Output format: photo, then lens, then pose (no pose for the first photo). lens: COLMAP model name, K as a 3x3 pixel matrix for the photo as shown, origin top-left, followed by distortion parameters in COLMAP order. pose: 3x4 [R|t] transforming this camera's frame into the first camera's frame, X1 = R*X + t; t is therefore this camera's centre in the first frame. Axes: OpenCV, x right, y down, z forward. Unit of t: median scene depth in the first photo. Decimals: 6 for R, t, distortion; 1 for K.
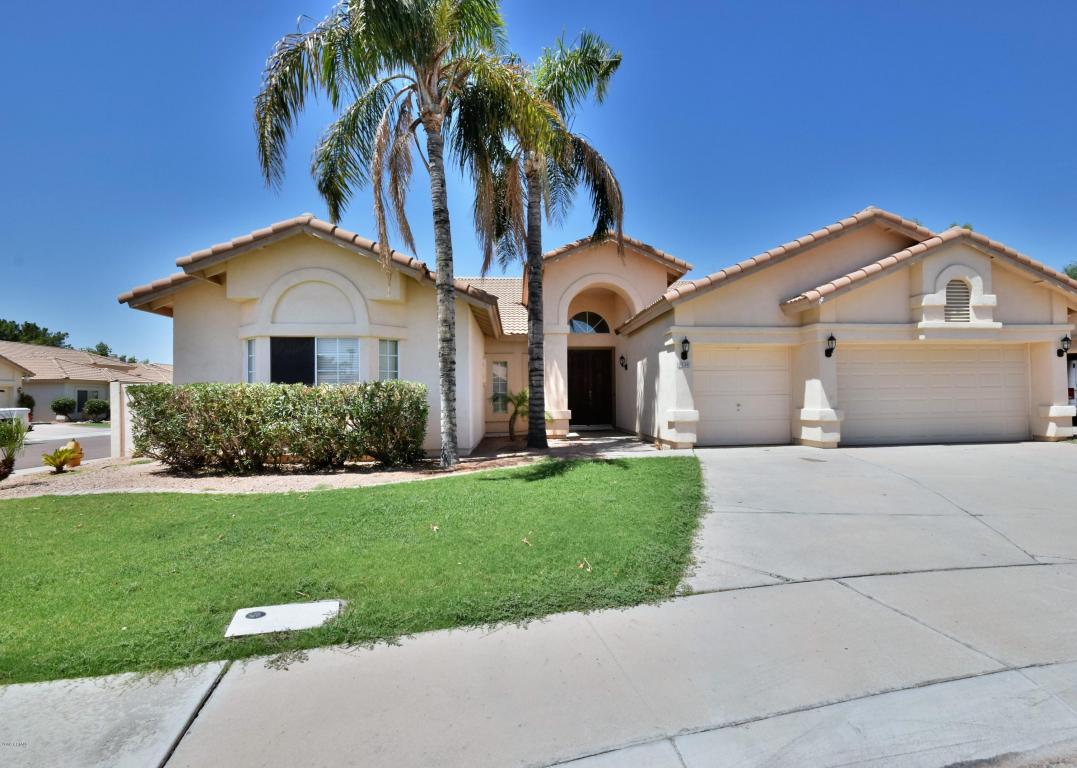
lens RADIAL K [[513.6, 0, 538.5], [0, 513.6, 384.0], [0, 0, 1]] dist [0.001184, -0.000125]
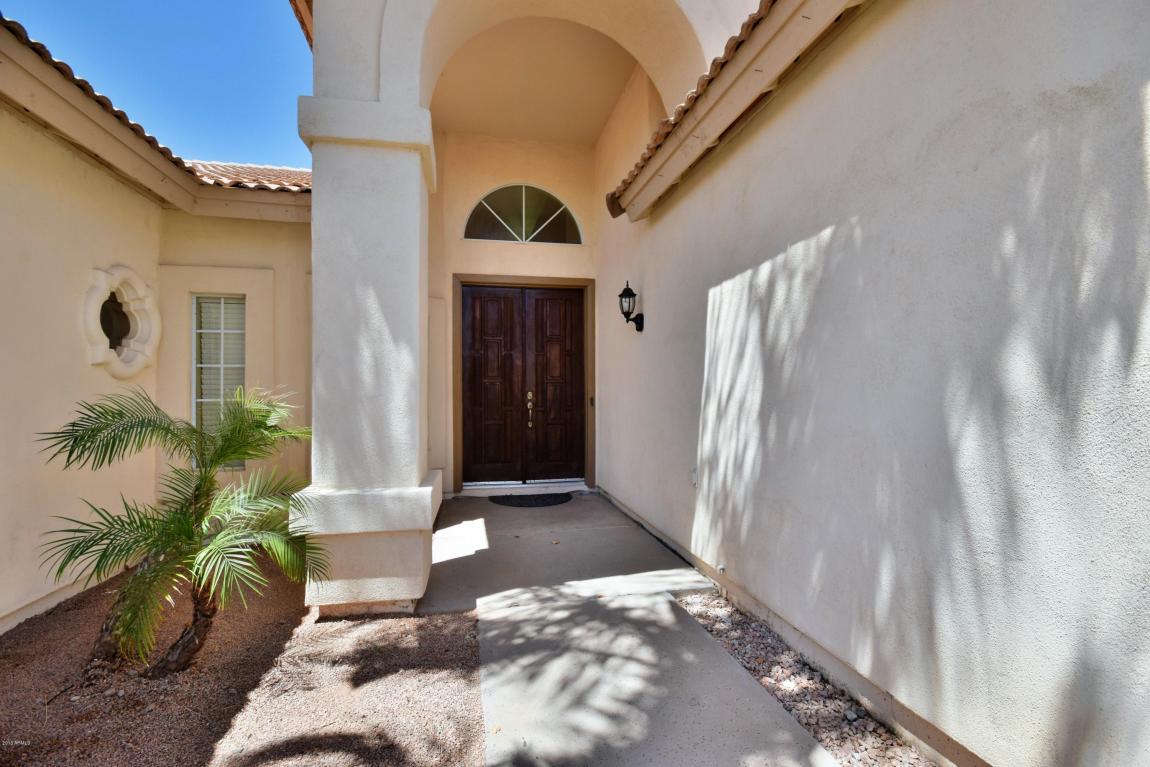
lens RADIAL K [[505.0, 0, 571.2], [0, 505.0, 381.6], [0, 0, 1]] dist [0.012370, -0.013858]
pose [[0.990341, 0.011824, 0.138149, 0.122335], [-0.015368, 0.999579, 0.024614, -0.006204], [-0.137800, -0.026500, 0.990106, 0.968151]]
